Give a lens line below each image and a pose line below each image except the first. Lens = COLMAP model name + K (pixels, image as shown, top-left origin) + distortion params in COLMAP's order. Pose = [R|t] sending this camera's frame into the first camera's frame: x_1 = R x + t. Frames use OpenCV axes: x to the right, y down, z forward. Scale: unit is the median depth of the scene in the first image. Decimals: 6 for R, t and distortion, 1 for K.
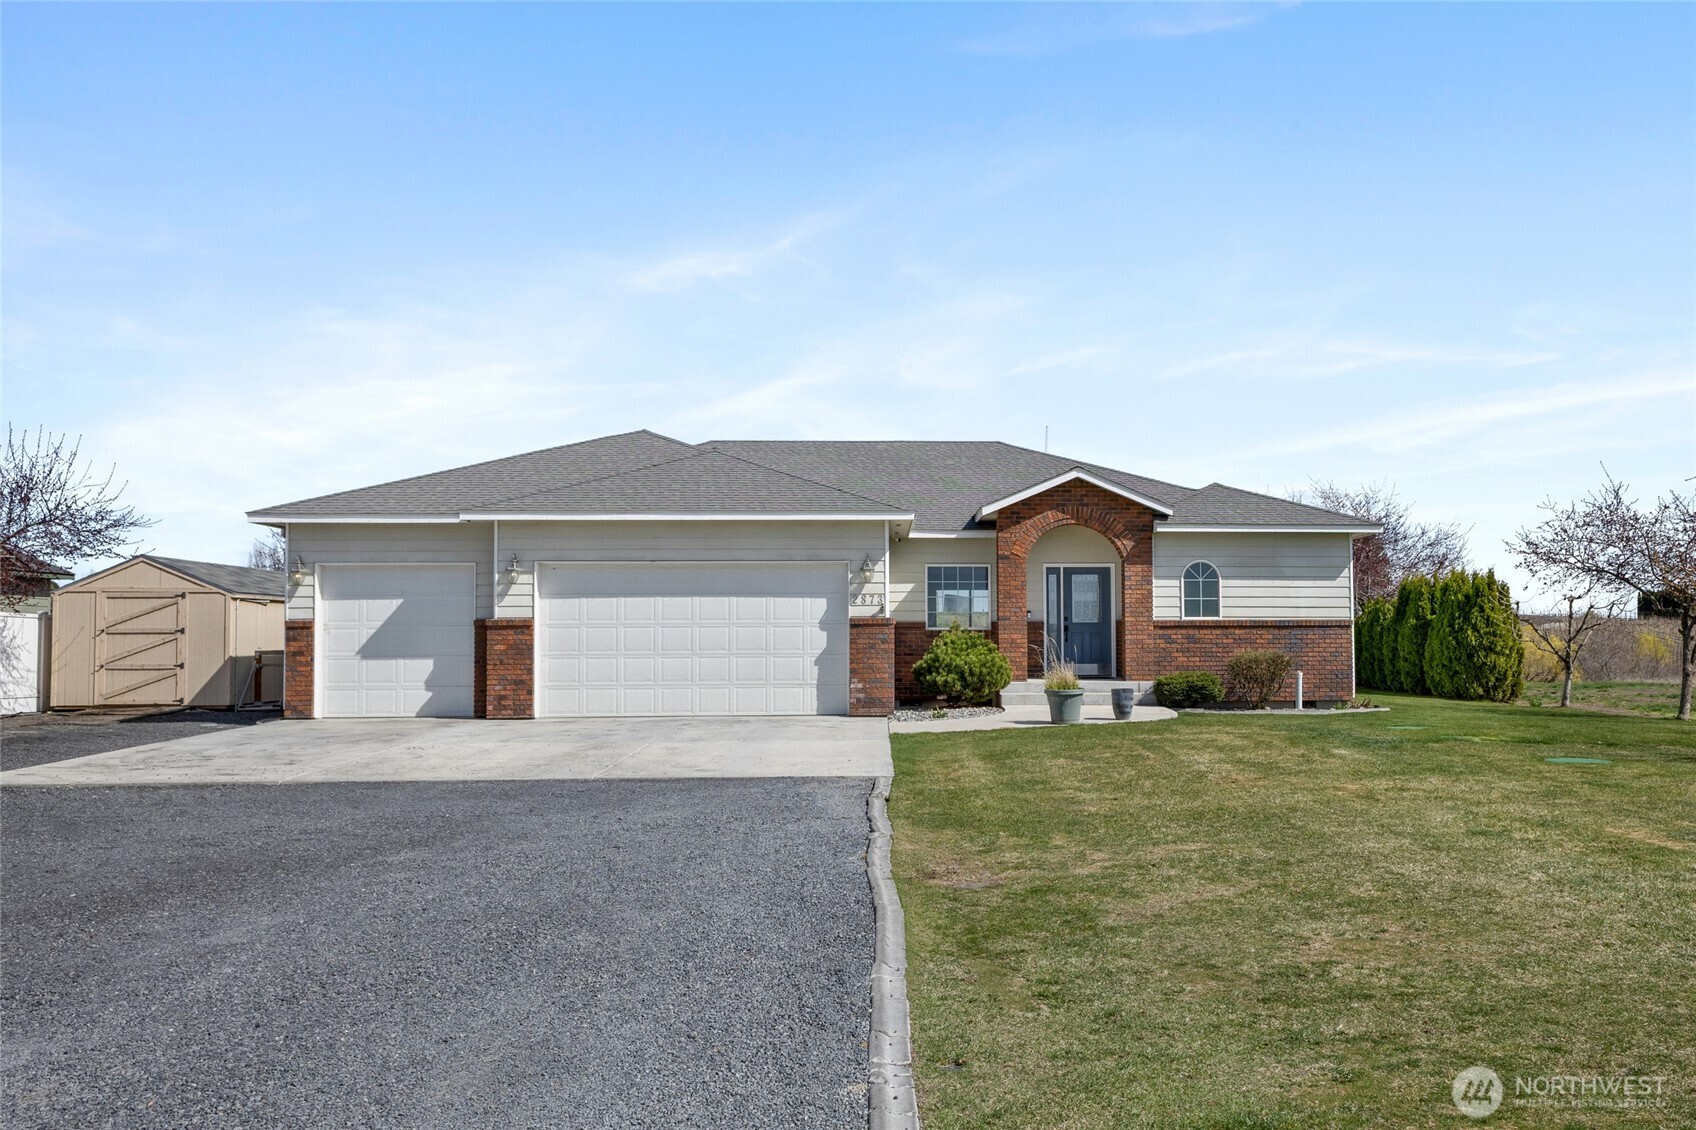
lens RADIAL K [[2003.3, 0, 848.0], [0, 2003.3, 565.0], [0, 0, 1]] dist [0.012382, 0.004234]
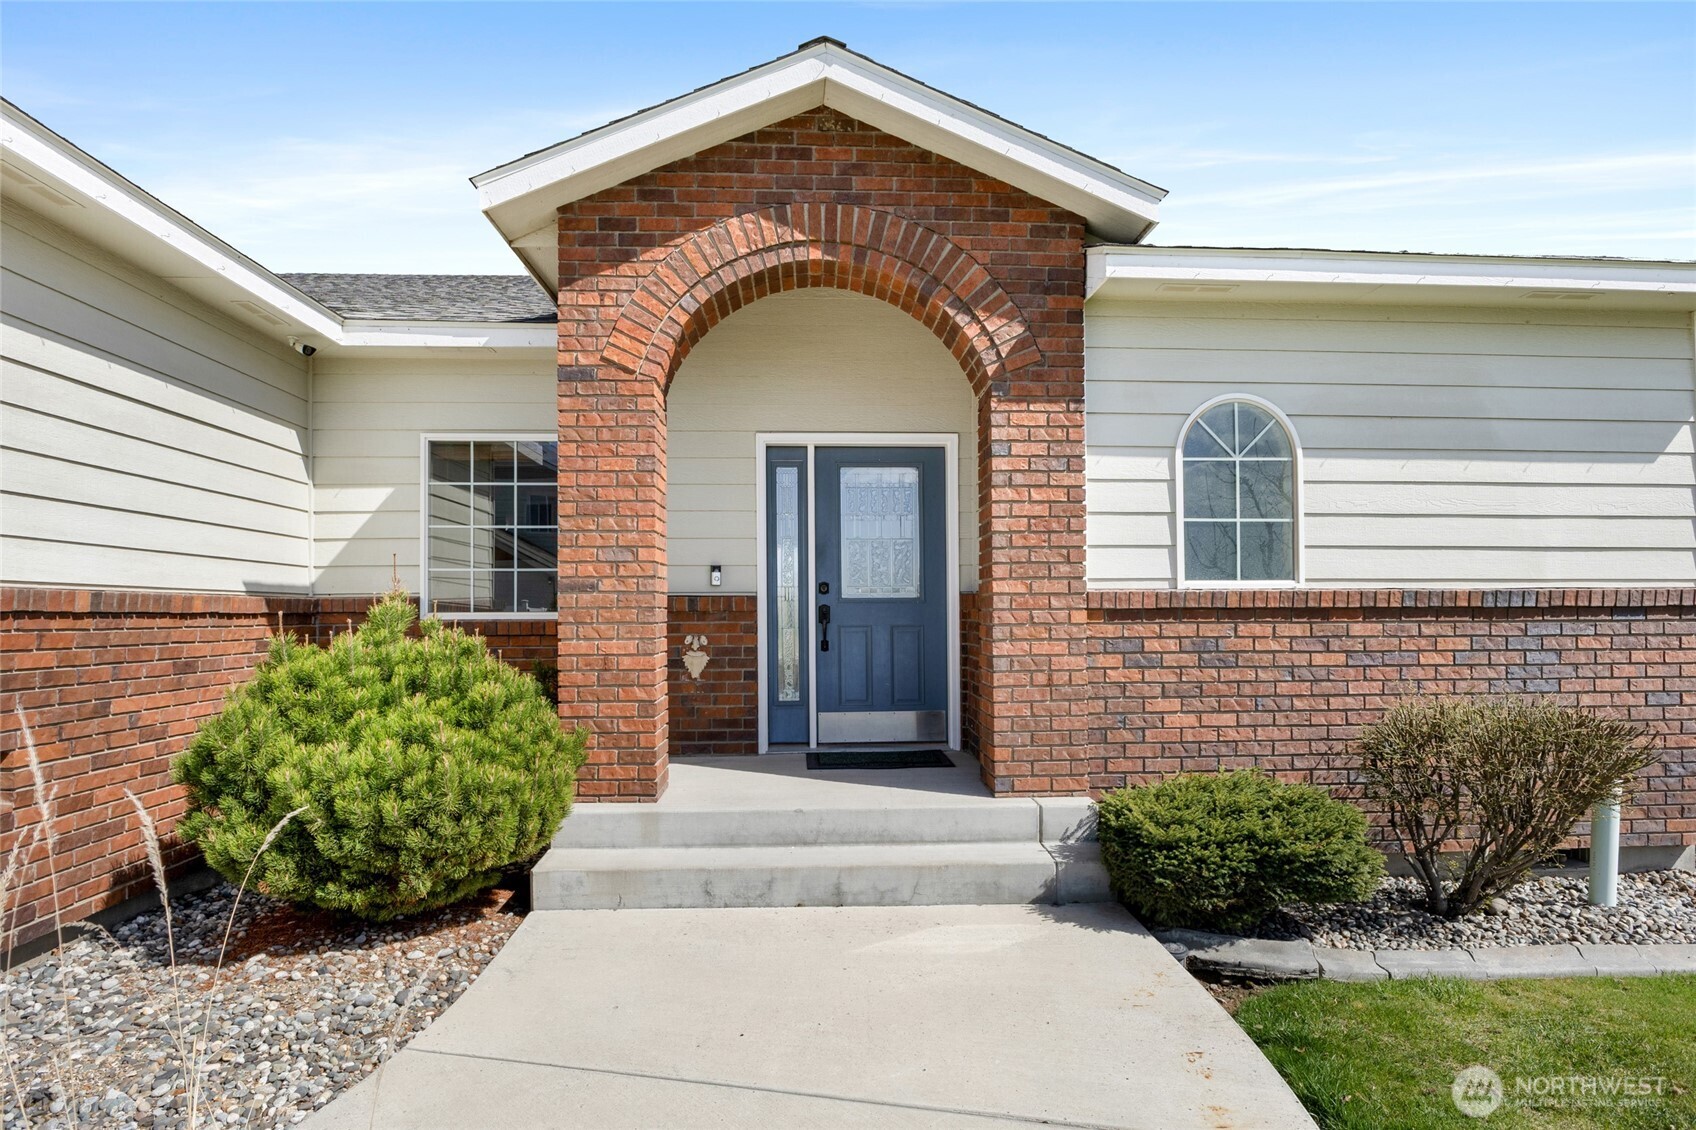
lens RADIAL K [[969.2, 0, 848.0], [0, 969.2, 565.0], [0, 0, 1]] dist [-0.002308, -0.000316]
pose [[0.999798, -0.000668, 0.020079, 0.113983], [0.000725, 0.999996, -0.002839, 0.024086], [-0.020077, 0.002853, 0.999794, 0.856410]]
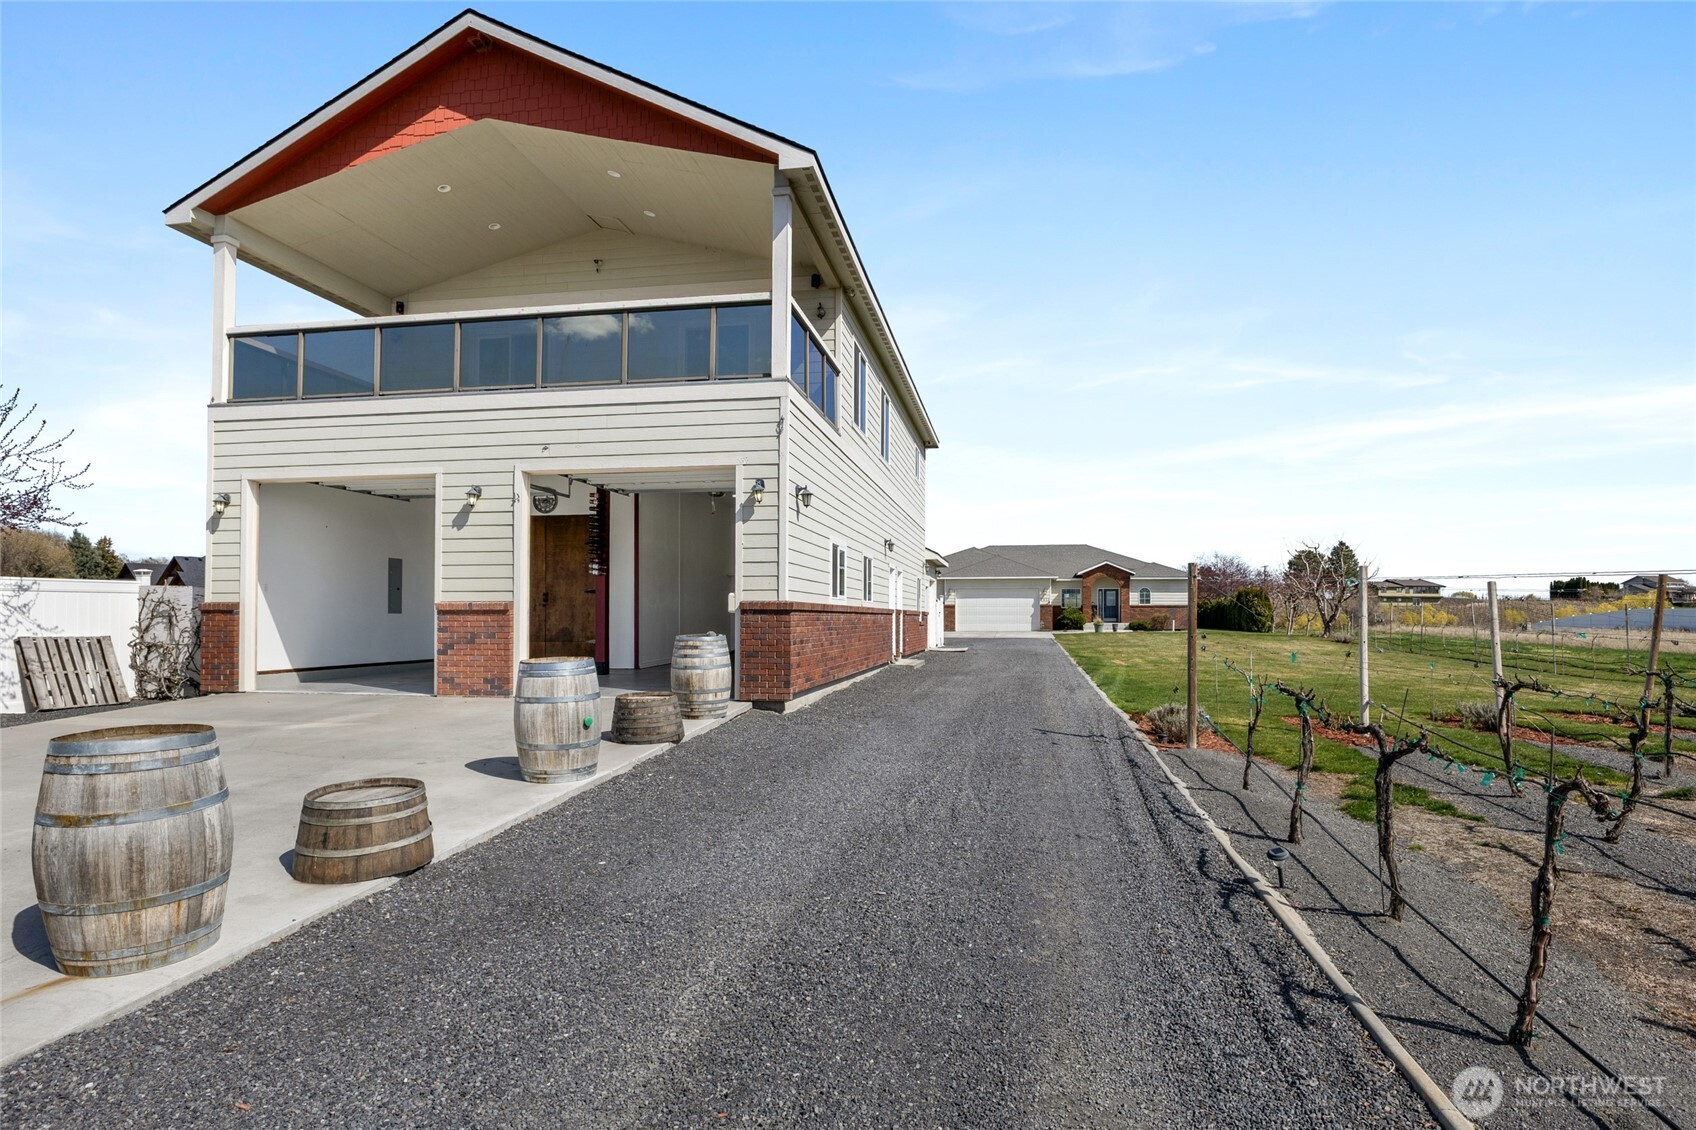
lens RADIAL K [[969.2, 0, 848.0], [0, 969.2, 565.0], [0, 0, 1]] dist [-0.002308, -0.000316]
pose [[0.984367, -0.002491, -0.176110, -0.028939], [0.001929, 0.999992, -0.003361, -0.035523], [0.176117, 0.002969, 0.984365, -0.701883]]
